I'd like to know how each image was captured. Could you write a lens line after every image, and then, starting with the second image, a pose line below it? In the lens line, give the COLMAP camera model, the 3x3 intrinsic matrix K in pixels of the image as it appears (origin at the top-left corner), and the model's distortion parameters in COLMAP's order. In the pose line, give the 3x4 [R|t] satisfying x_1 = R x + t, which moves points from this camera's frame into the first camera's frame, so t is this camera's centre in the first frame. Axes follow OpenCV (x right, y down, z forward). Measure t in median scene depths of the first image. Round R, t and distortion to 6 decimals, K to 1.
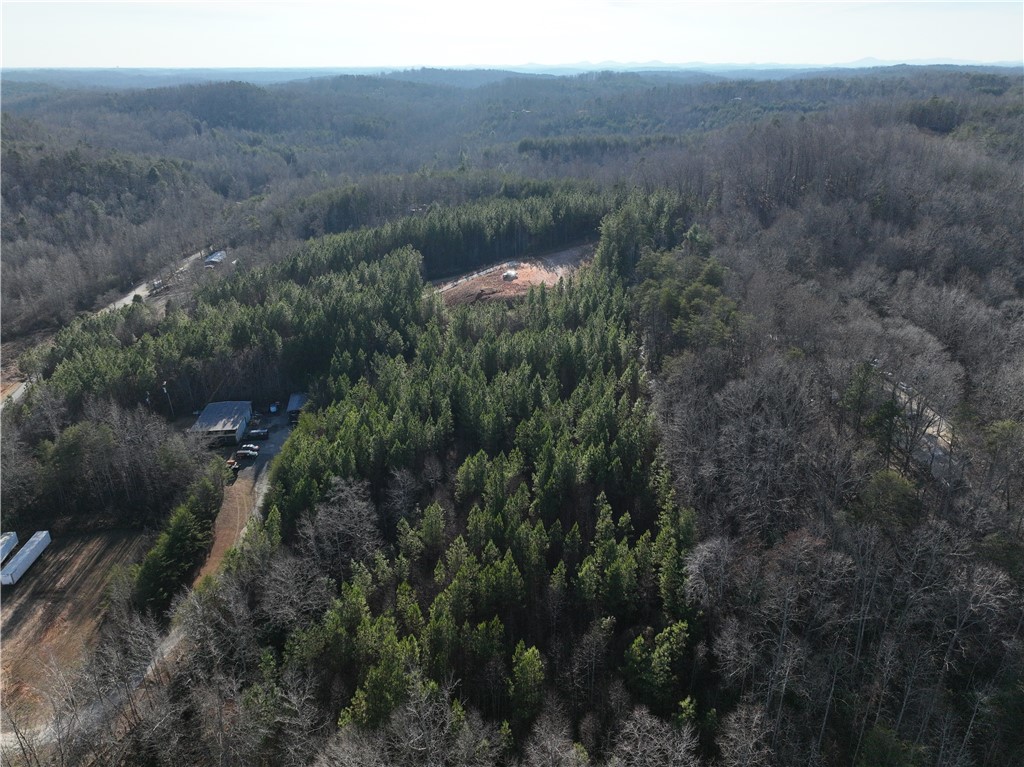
lens RADIAL K [[737.8, 0, 512.0], [0, 737.8, 383.5], [0, 0, 1]] dist [0.009195, 0.007381]
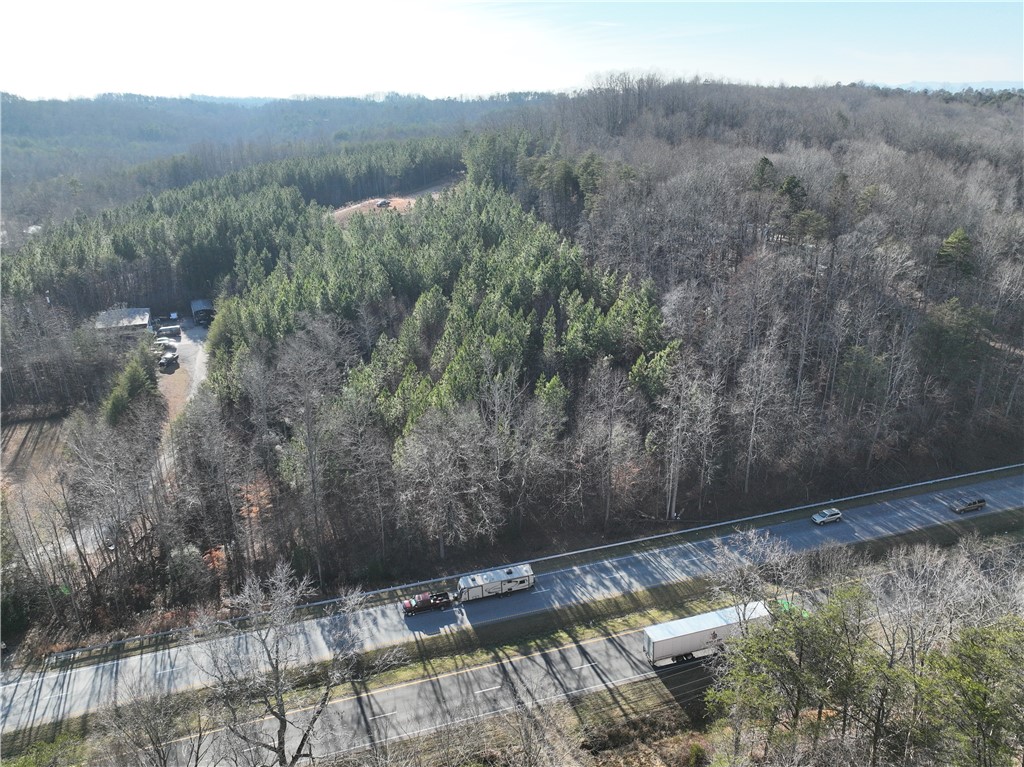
lens RADIAL K [[737.8, 0, 512.0], [0, 737.8, 383.5], [0, 0, 1]] dist [0.009195, 0.007381]
pose [[0.958689, -0.096559, 0.267566, -0.171272], [0.109538, 0.993402, -0.033975, 0.204746], [-0.262520, 0.061880, 0.962940, -0.030286]]
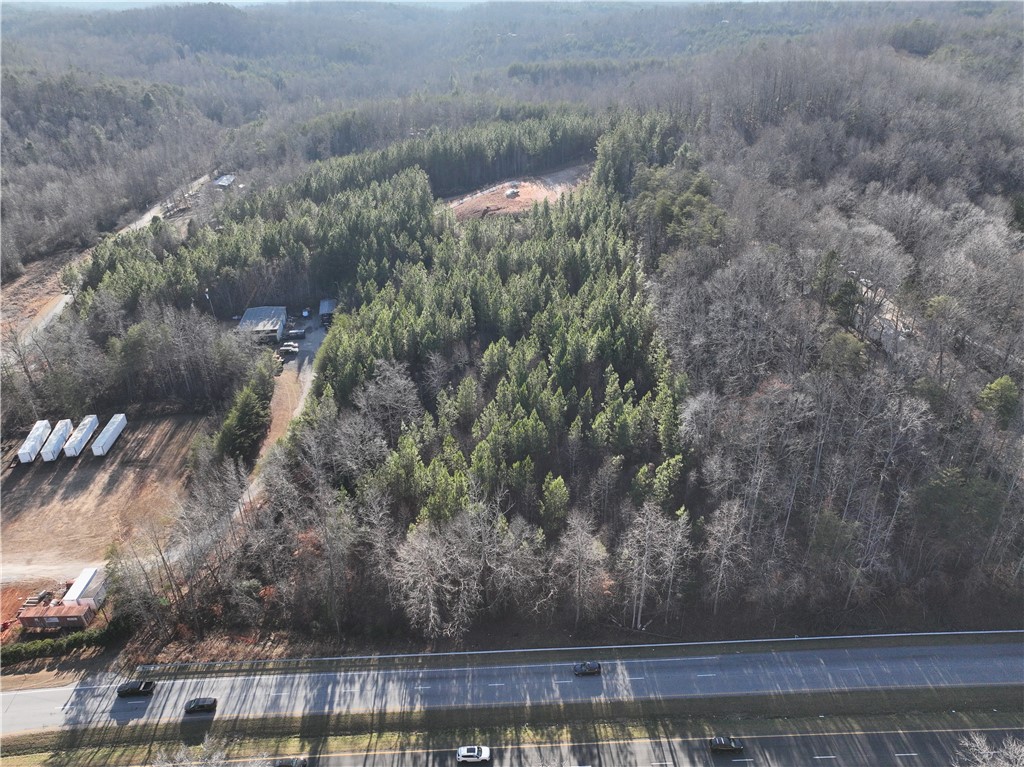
lens RADIAL K [[737.8, 0, 512.0], [0, 737.8, 383.5], [0, 0, 1]] dist [0.009195, 0.007381]
pose [[0.999682, -0.011403, 0.022478, -0.040222], [0.009401, 0.996142, 0.087256, 0.045631], [-0.023386, -0.087017, 0.995932, -0.119601]]
